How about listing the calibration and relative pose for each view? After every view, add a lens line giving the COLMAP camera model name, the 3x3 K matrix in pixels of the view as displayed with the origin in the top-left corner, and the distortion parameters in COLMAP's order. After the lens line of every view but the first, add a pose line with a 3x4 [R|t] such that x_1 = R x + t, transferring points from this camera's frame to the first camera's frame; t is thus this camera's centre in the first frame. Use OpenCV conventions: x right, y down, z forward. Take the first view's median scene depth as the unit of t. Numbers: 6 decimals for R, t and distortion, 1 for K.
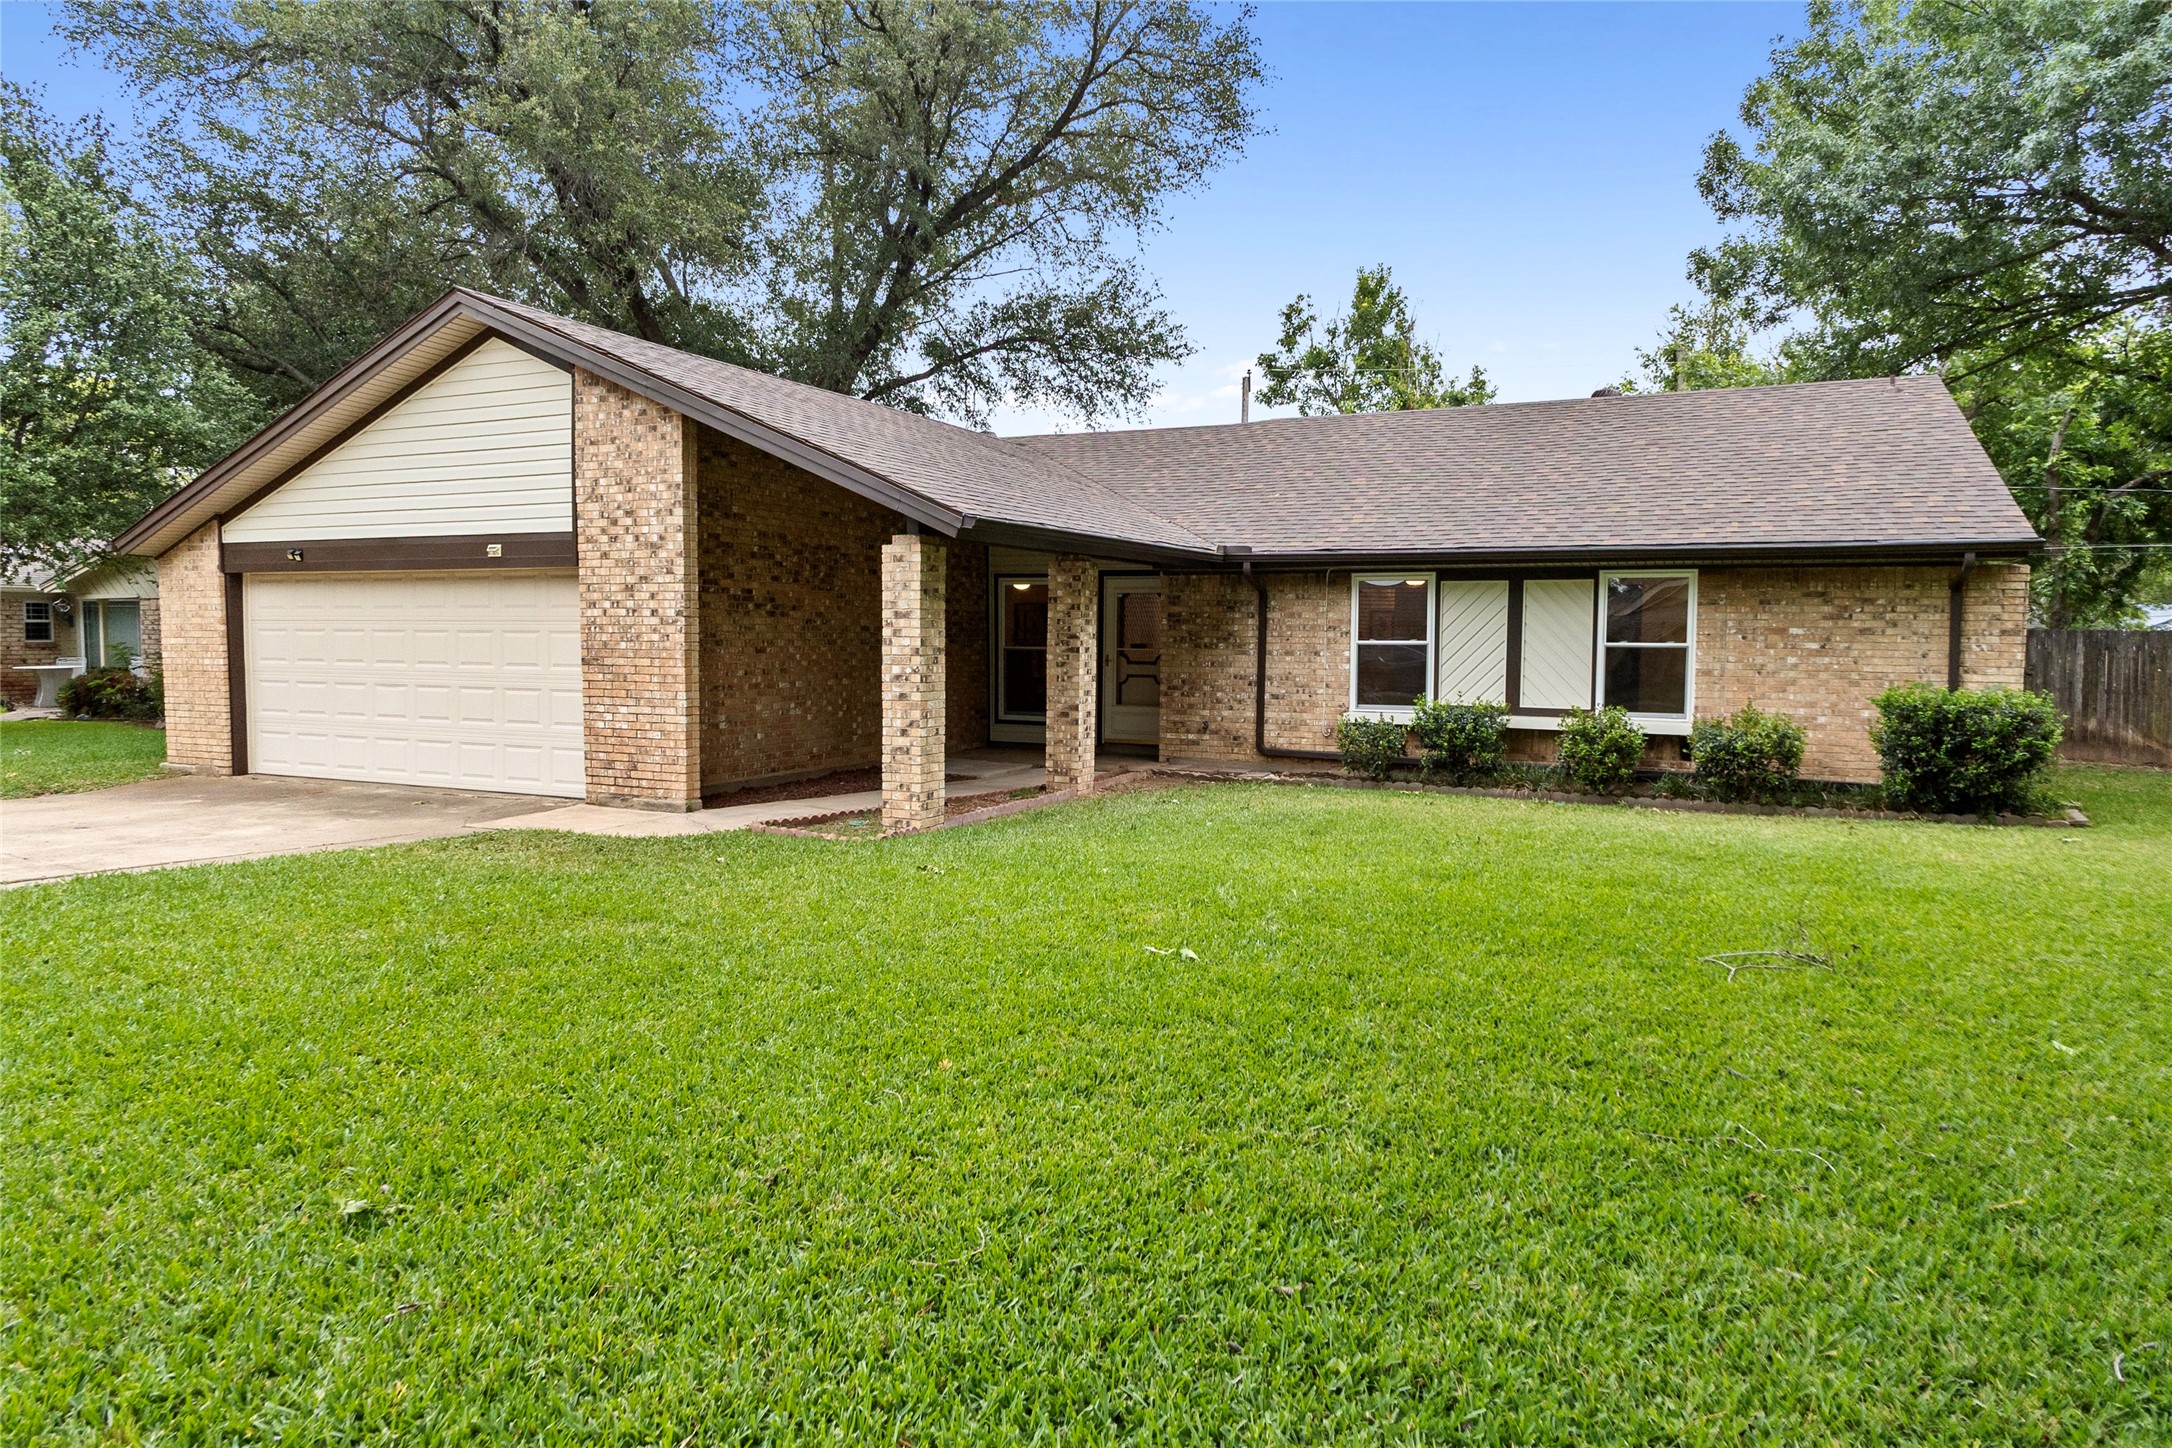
lens RADIAL K [[1330.3, 0, 1087.0], [0, 1330.3, 716.9], [0, 0, 1]] dist [0.008829, -0.002347]
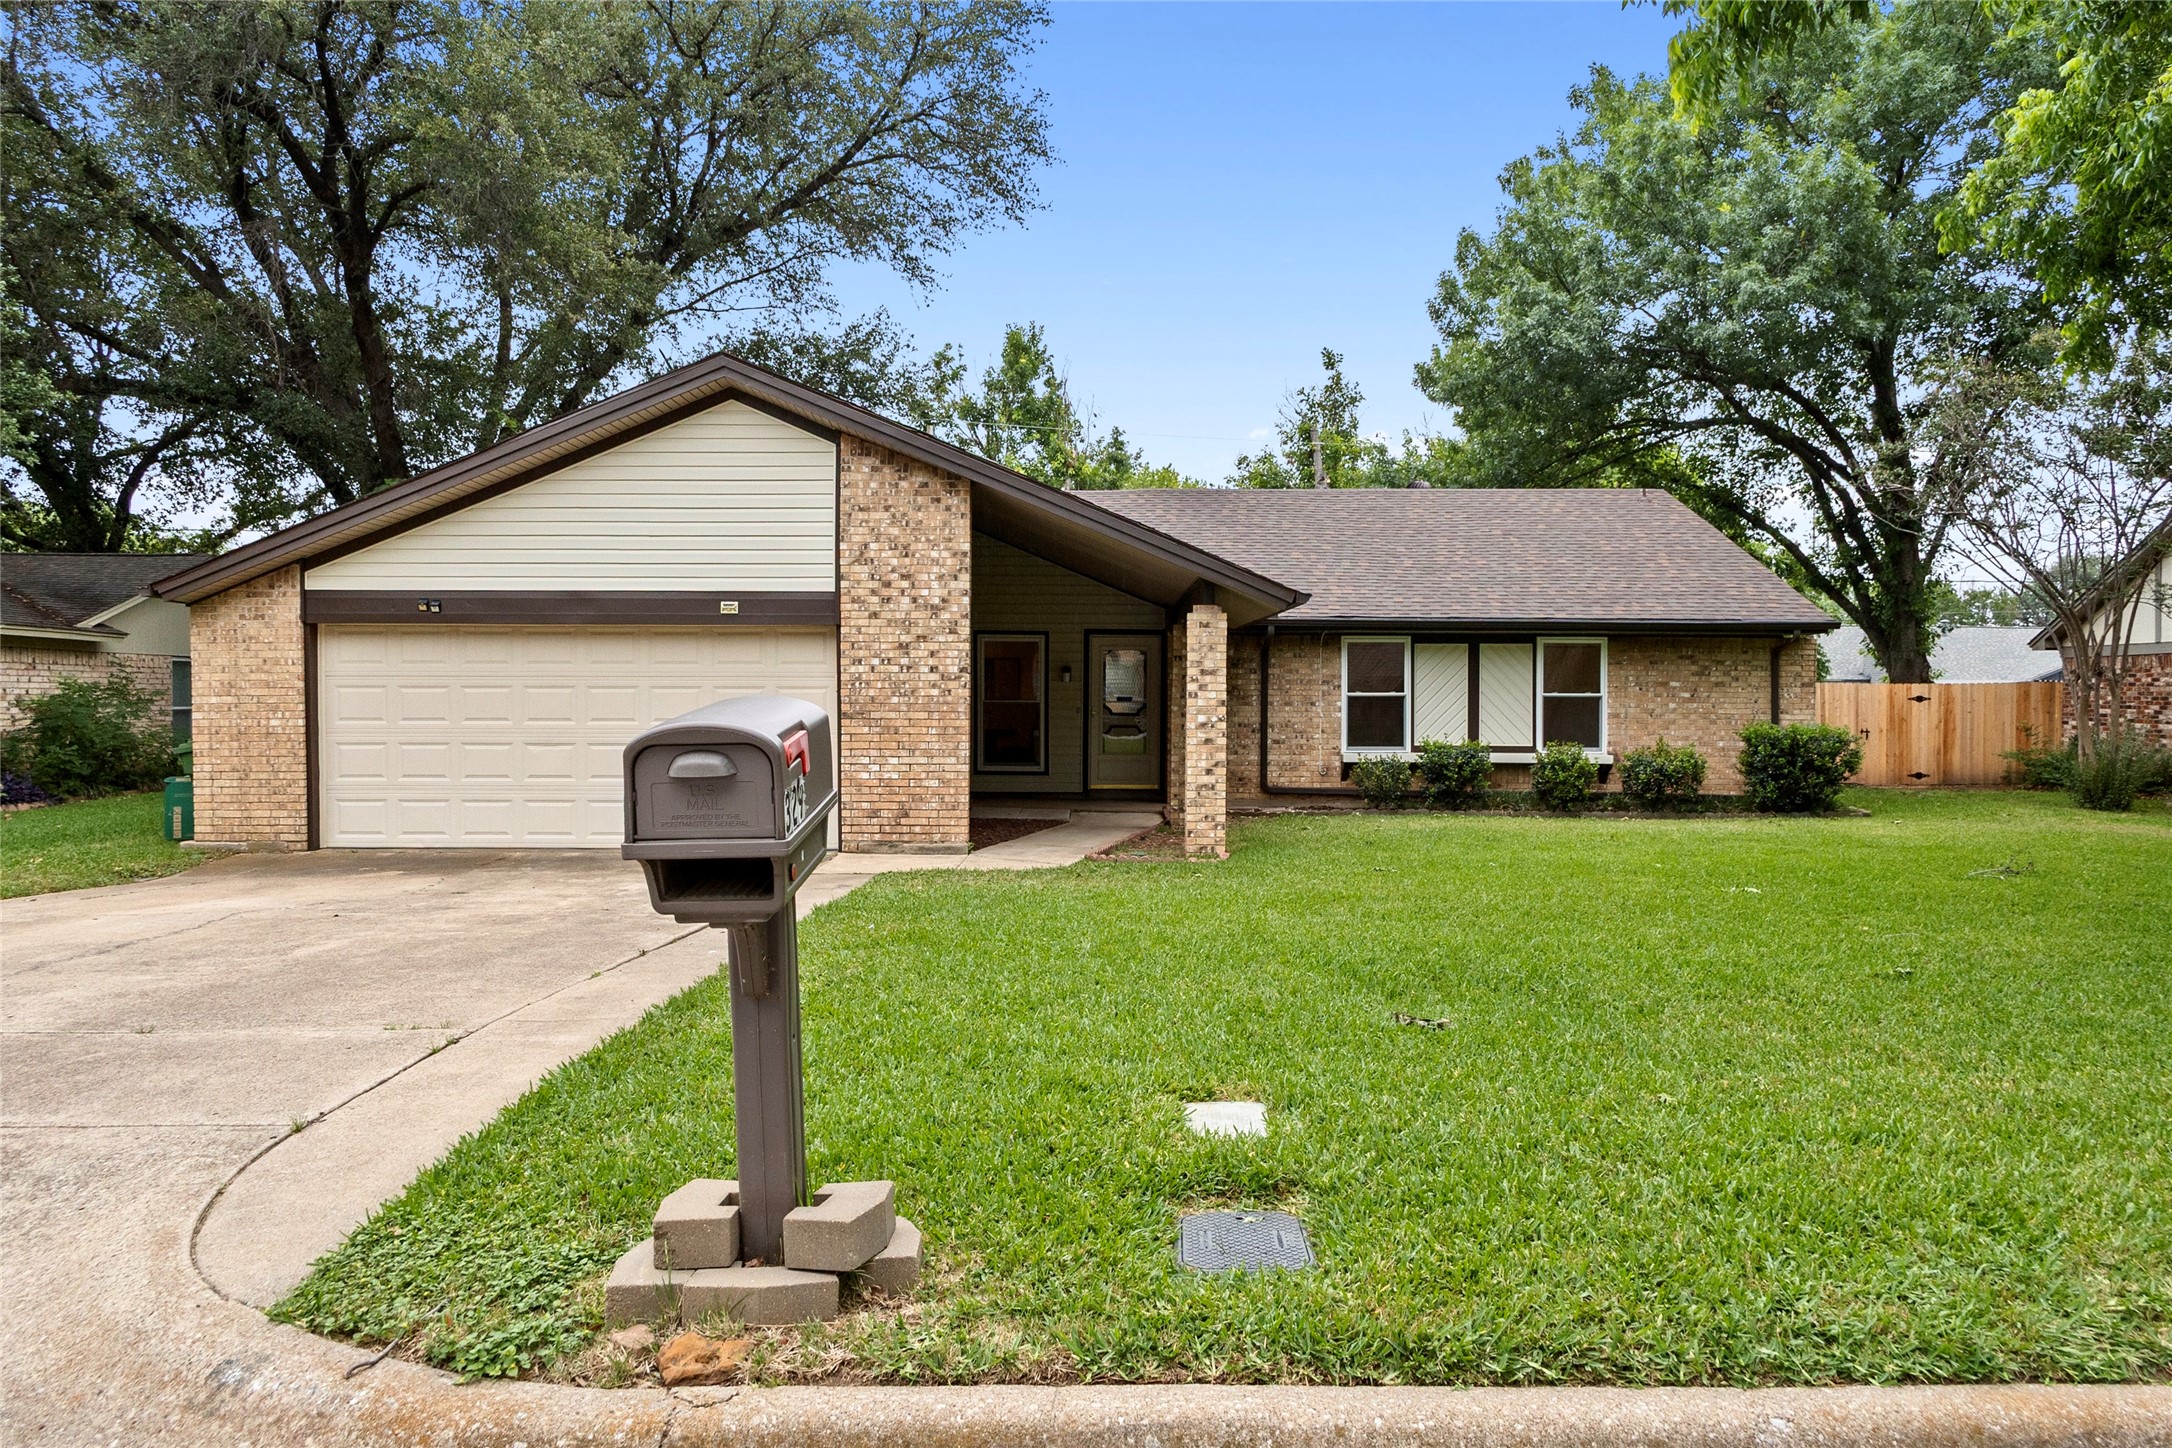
lens RADIAL K [[1516.5, 0, 1089.3], [0, 1516.5, 722.4], [0, 0, 1]] dist [-0.011775, -0.007526]
pose [[0.910486, -0.012574, 0.413348, -0.650538], [0.028762, 0.999043, -0.032963, 0.007815], [-0.412538, 0.041901, 0.909976, -0.150816]]
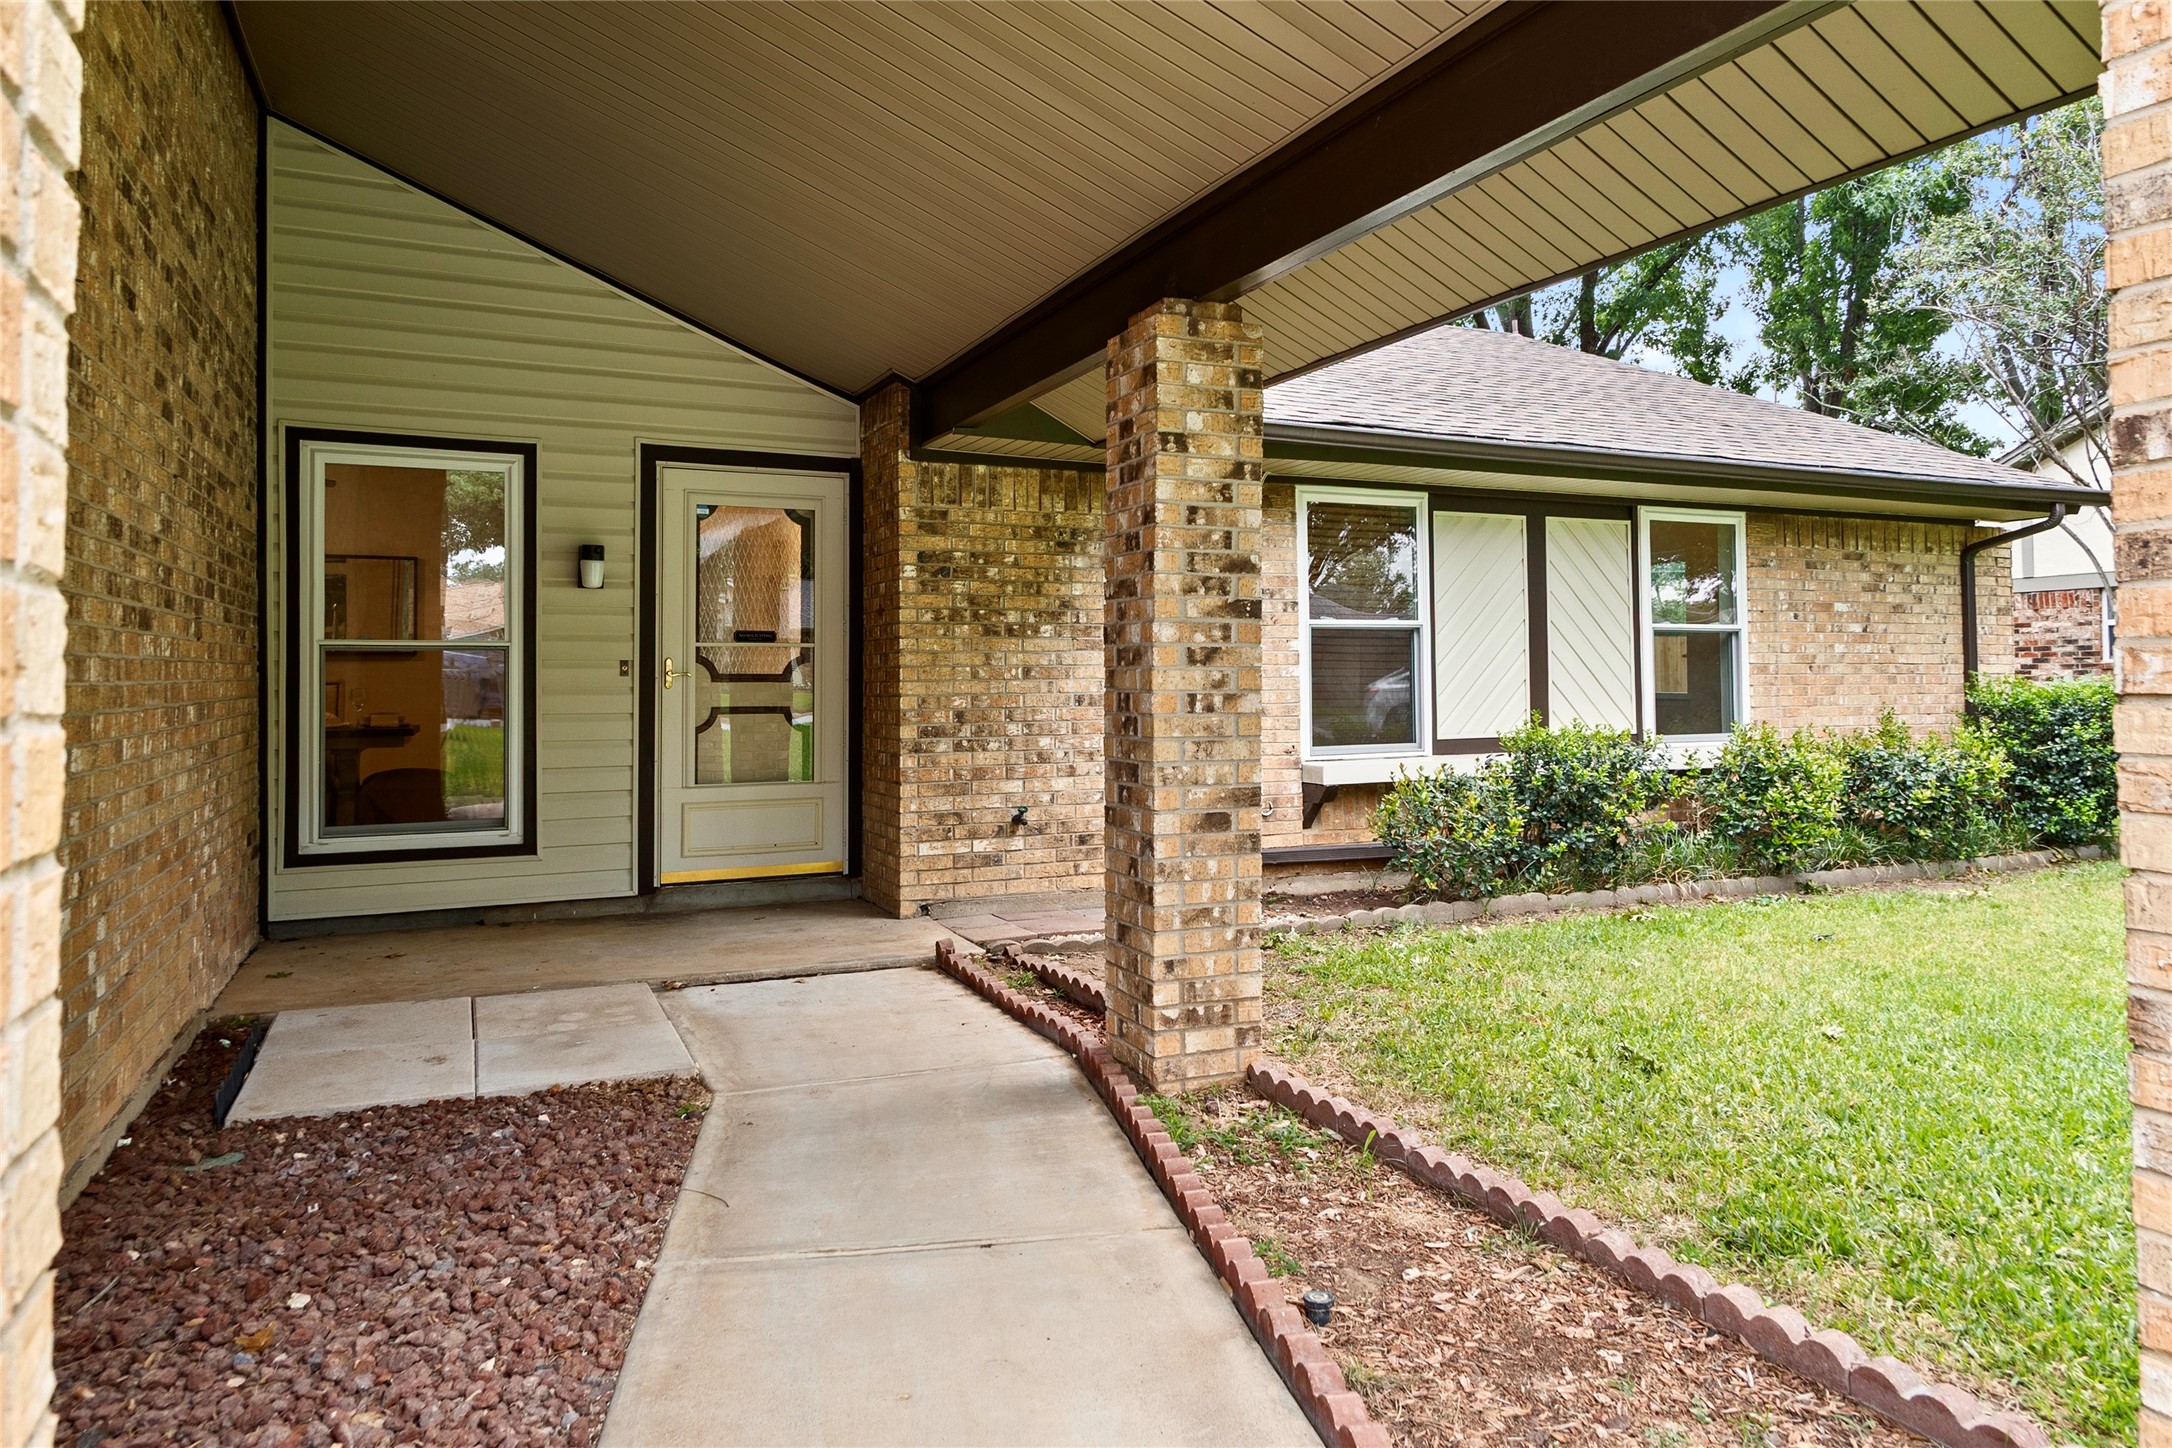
lens RADIAL K [[1330.3, 0, 1098.0], [0, 1330.3, 651.3], [0, 0, 1]] dist [0.008829, -0.002347]
pose [[0.654456, 0.000664, 0.756100, -0.262730], [0.057559, 0.997054, -0.050698, -0.028330], [-0.753906, 0.076700, 0.652489, 0.848583]]
